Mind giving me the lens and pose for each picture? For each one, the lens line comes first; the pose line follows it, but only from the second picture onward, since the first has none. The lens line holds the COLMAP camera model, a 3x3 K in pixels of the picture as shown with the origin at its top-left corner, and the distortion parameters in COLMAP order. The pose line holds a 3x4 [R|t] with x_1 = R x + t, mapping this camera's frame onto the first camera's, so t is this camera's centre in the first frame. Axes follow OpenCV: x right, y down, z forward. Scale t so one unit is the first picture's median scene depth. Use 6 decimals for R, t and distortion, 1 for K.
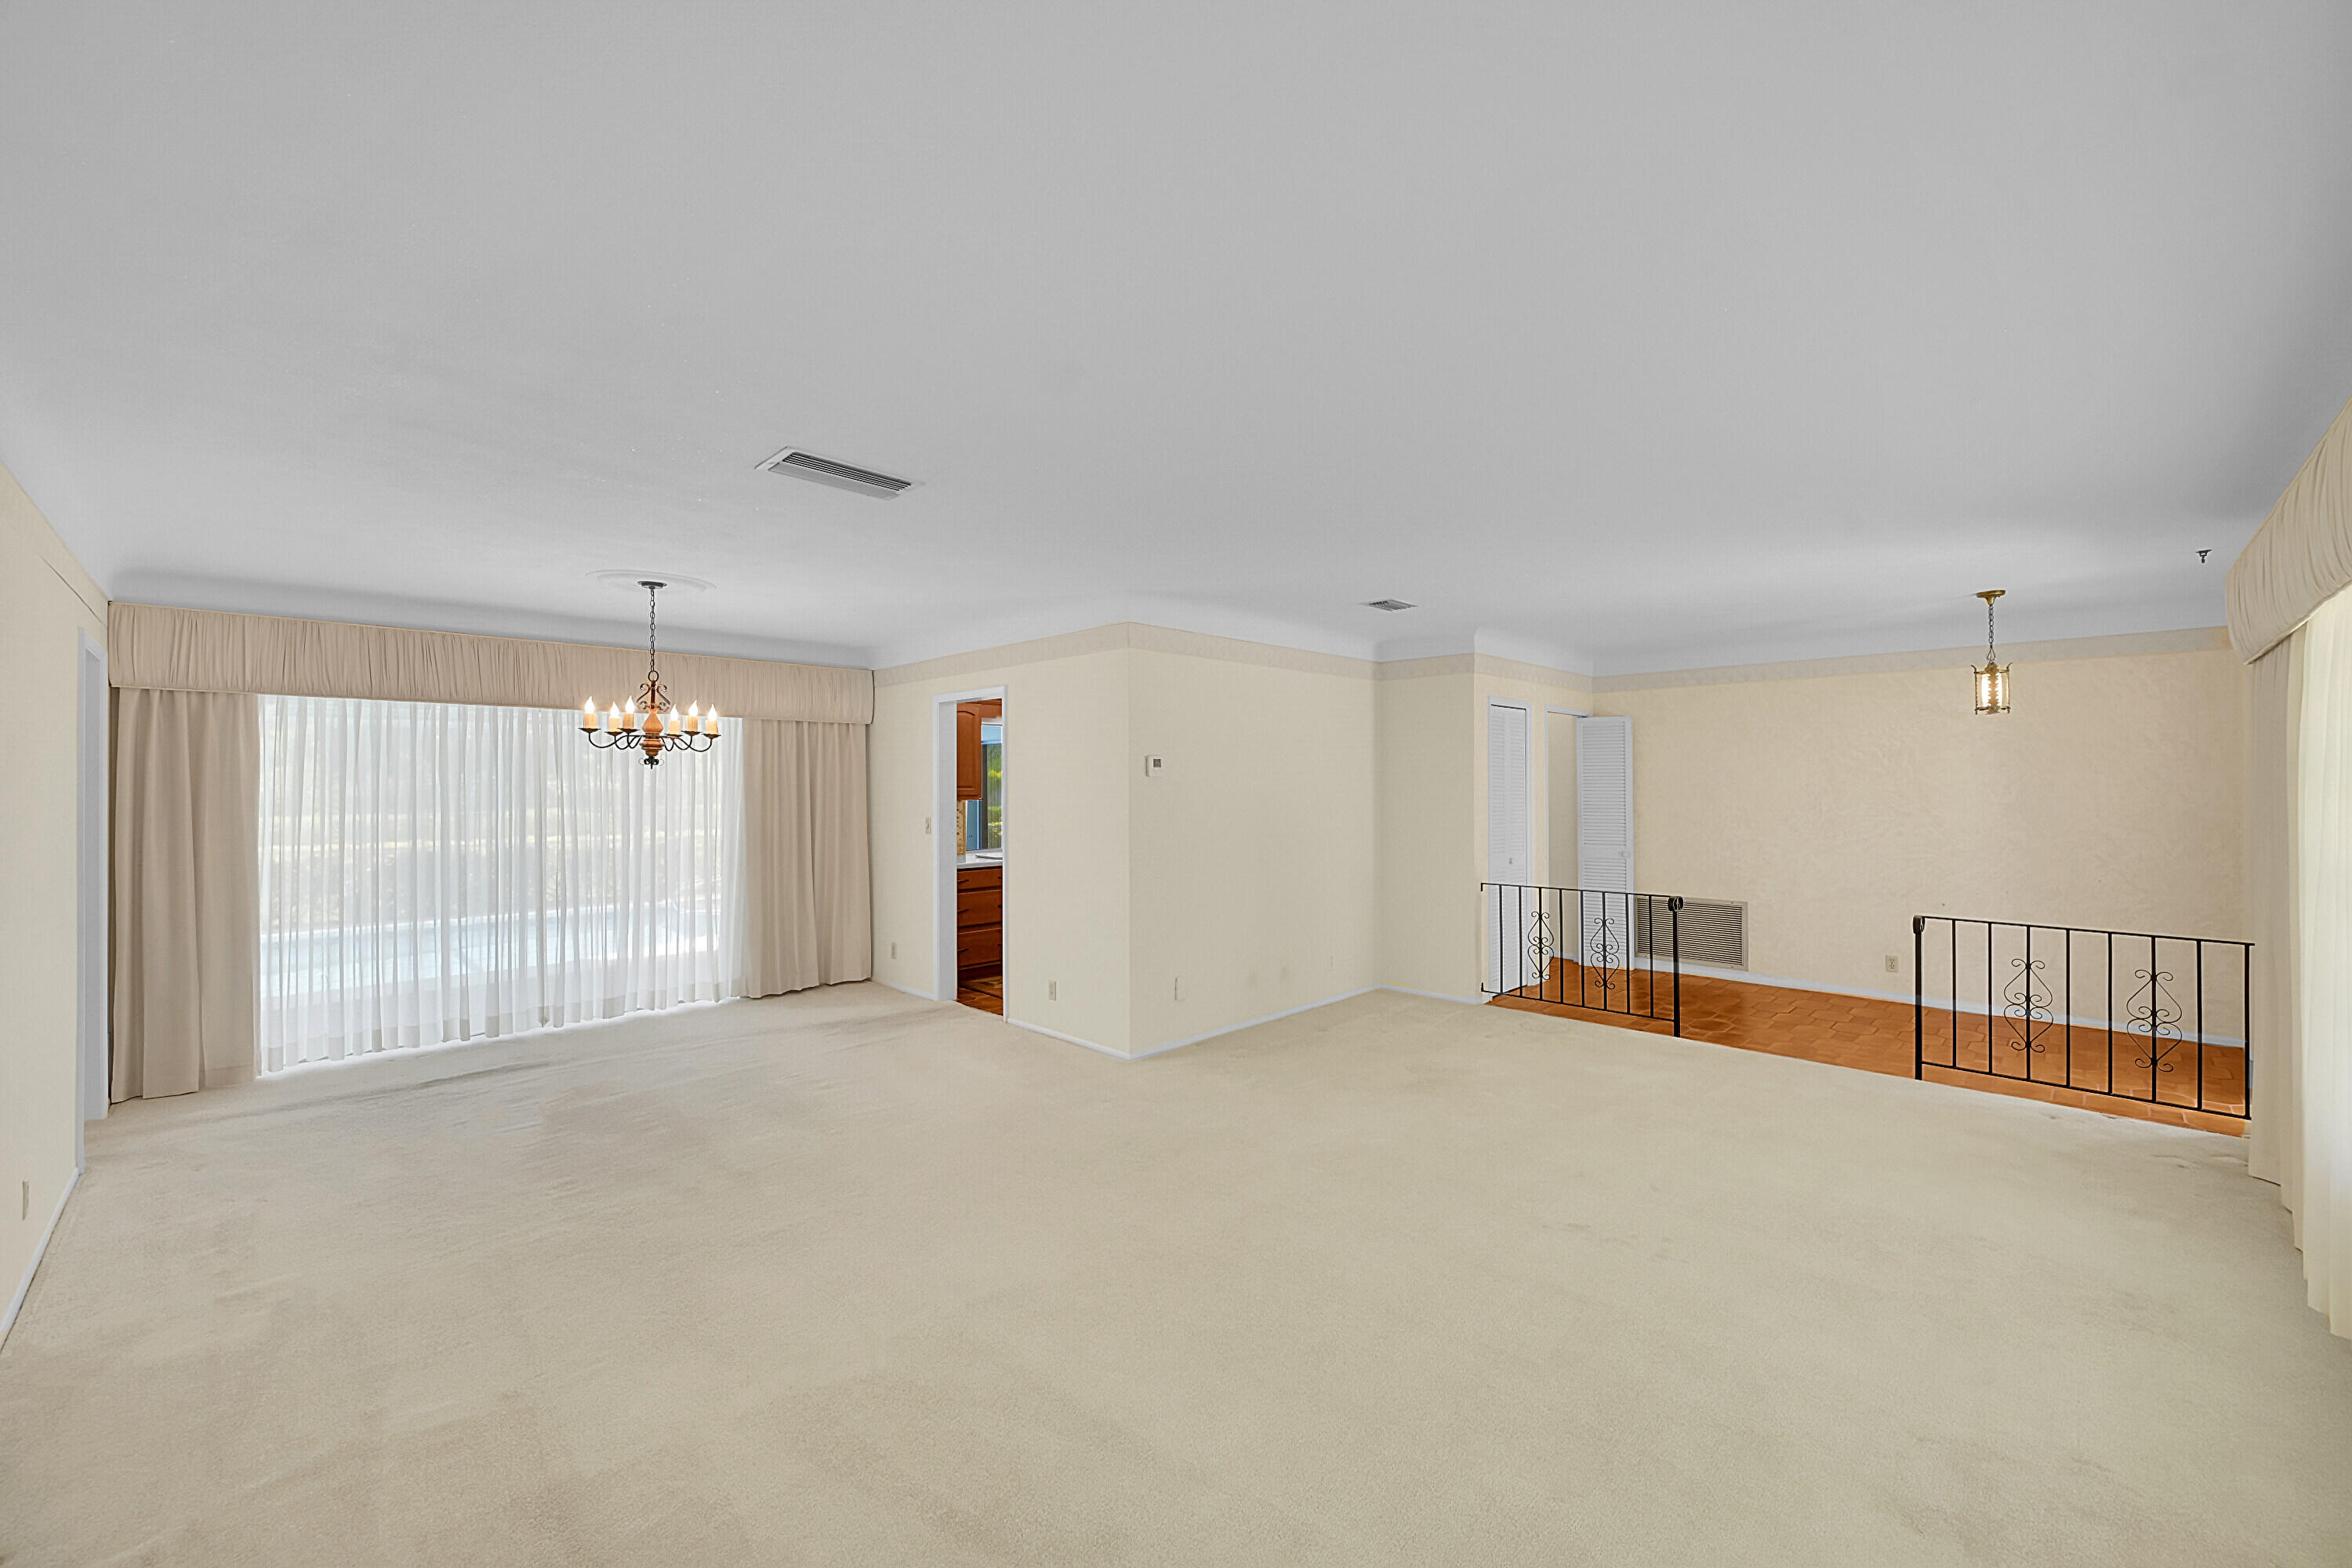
lens RADIAL K [[923.3, 0, 1176.2], [0, 923.3, 788.0], [0, 0, 1]] dist [0.007971, 0.000091]
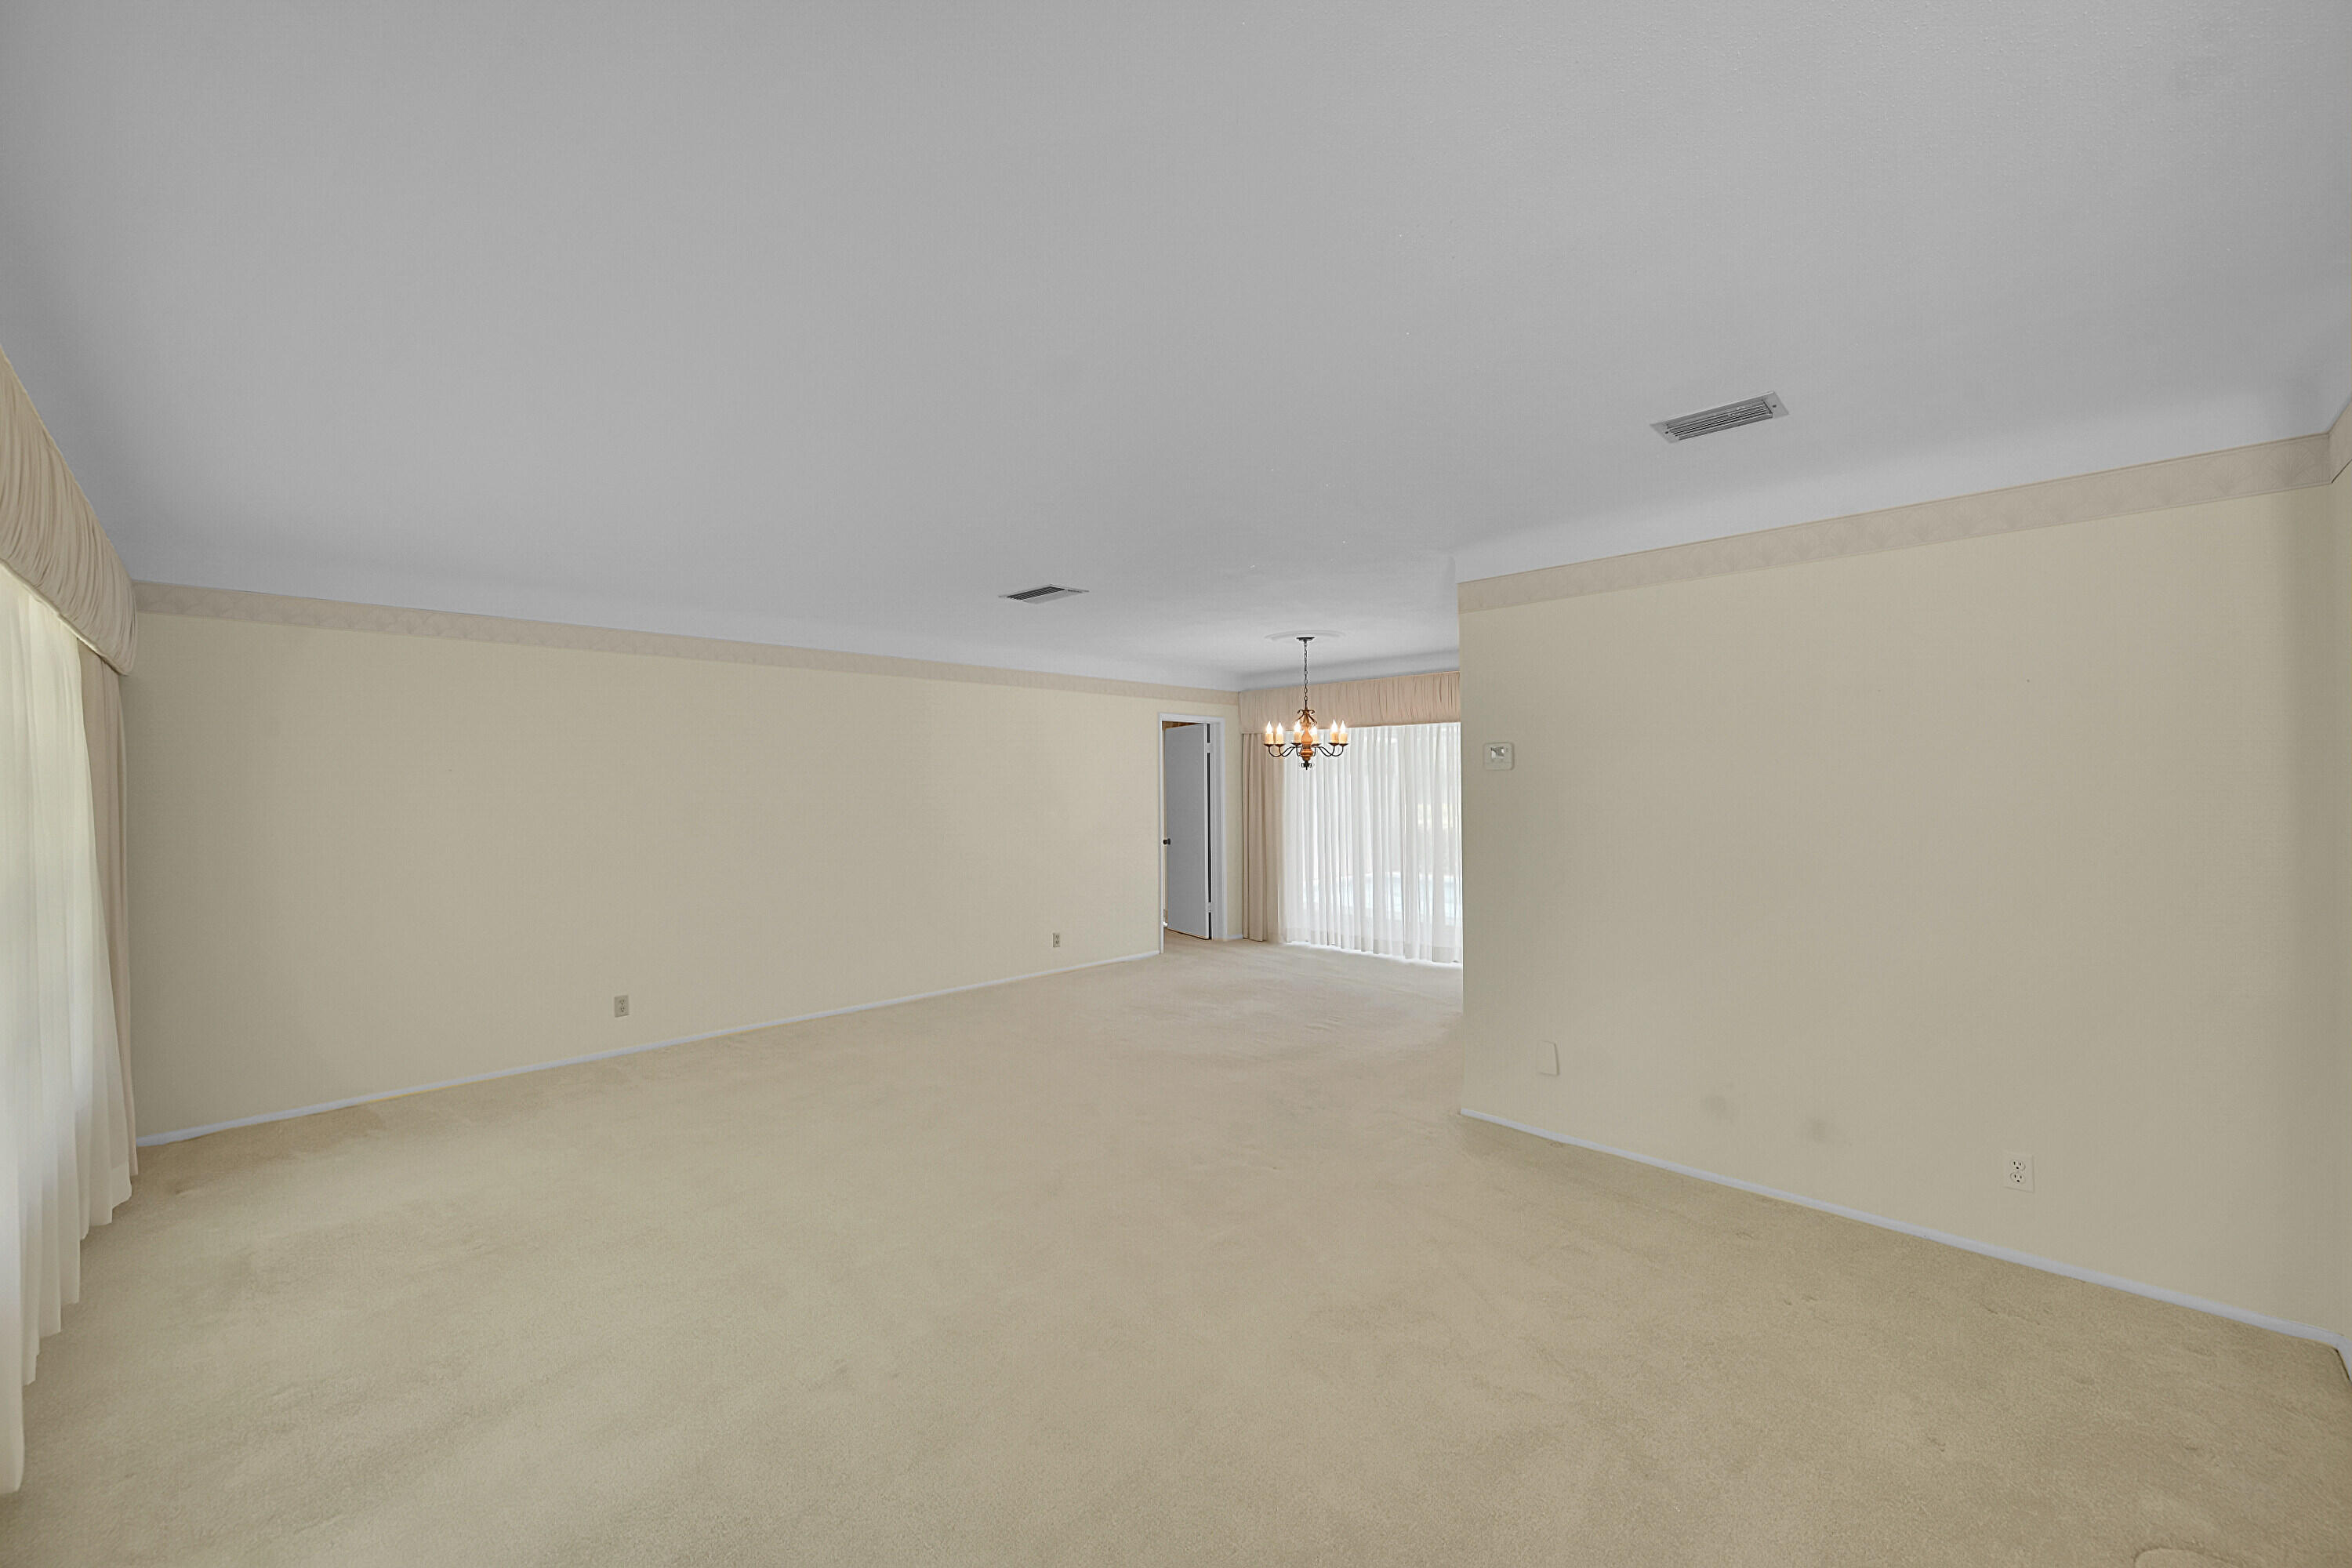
lens RADIAL K [[923.3, 0, 1190.1], [0, 923.3, 785.7], [0, 0, 1]] dist [0.007971, 0.000091]
pose [[0.011598, 0.002959, -0.999928, 0.678618], [0.000972, 0.999995, 0.002970, -0.000698], [0.999932, -0.001006, 0.011596, 0.660175]]
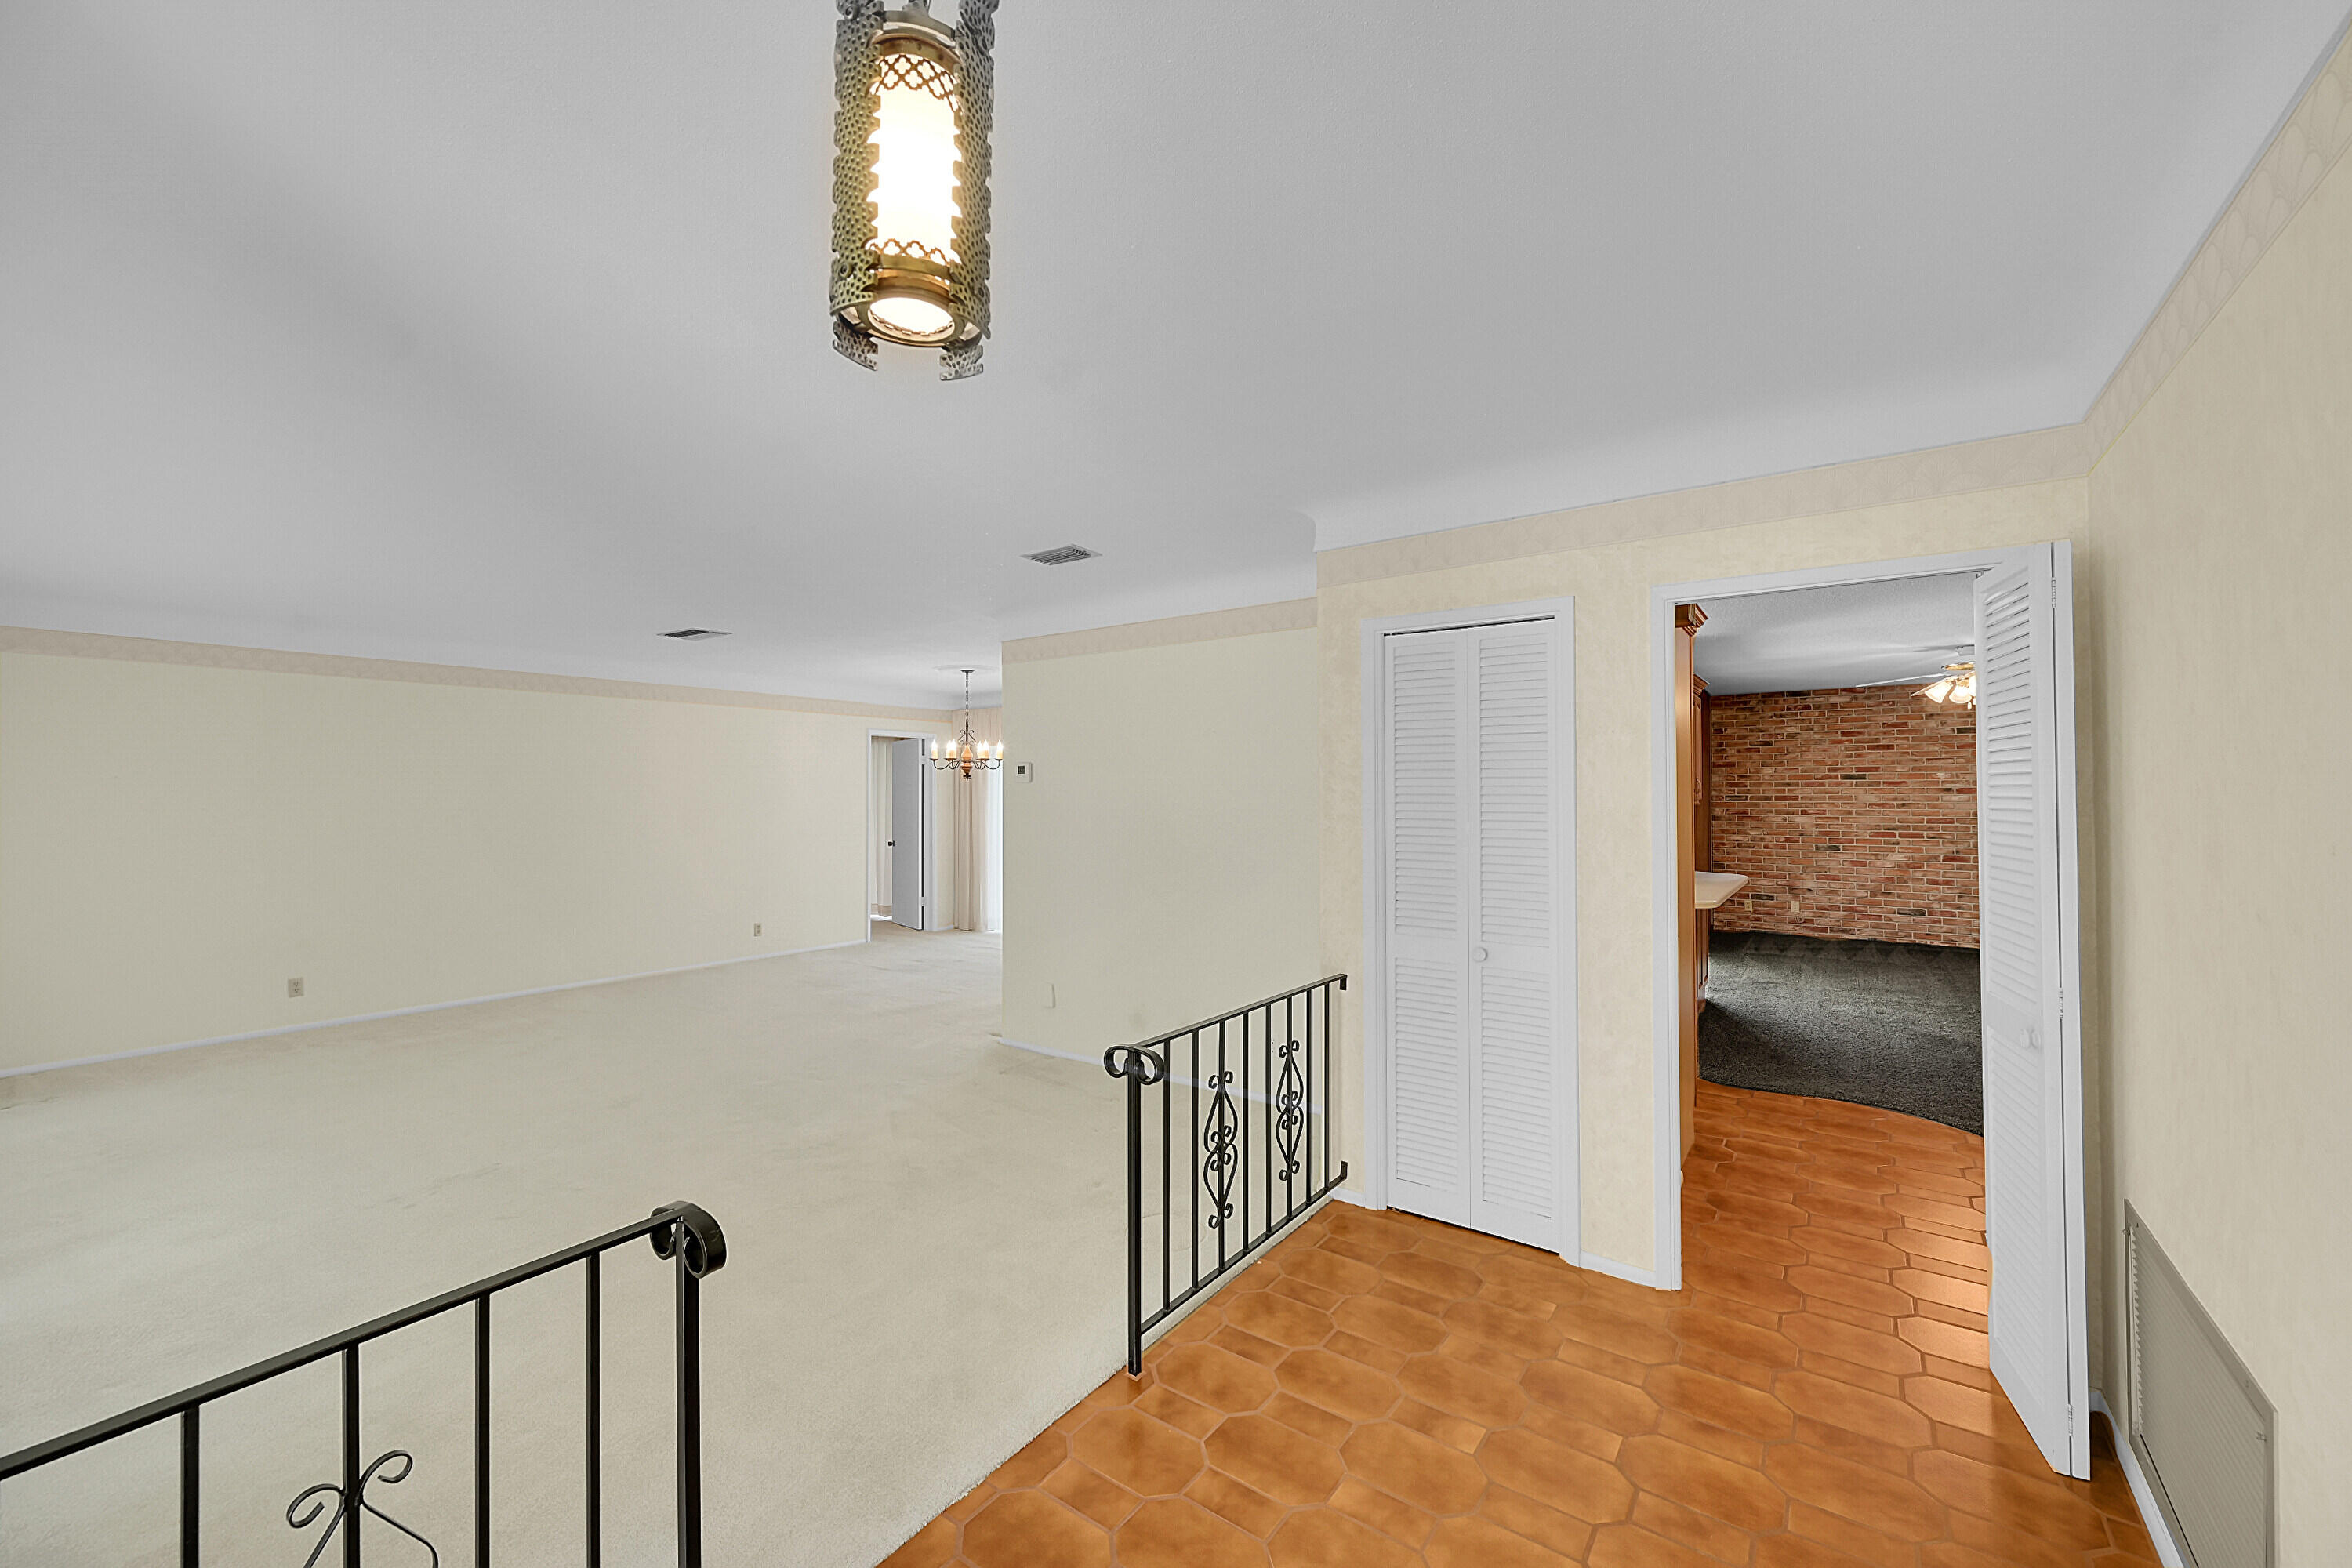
lens RADIAL K [[923.3, 0, 1180.9], [0, 923.3, 788.6], [0, 0, 1]] dist [0.007971, 0.000091]
pose [[0.158898, -0.001770, -0.987293, 0.931832], [-0.003856, 0.999990, -0.002414, -0.002977], [0.987287, 0.004191, 0.158890, 0.912279]]
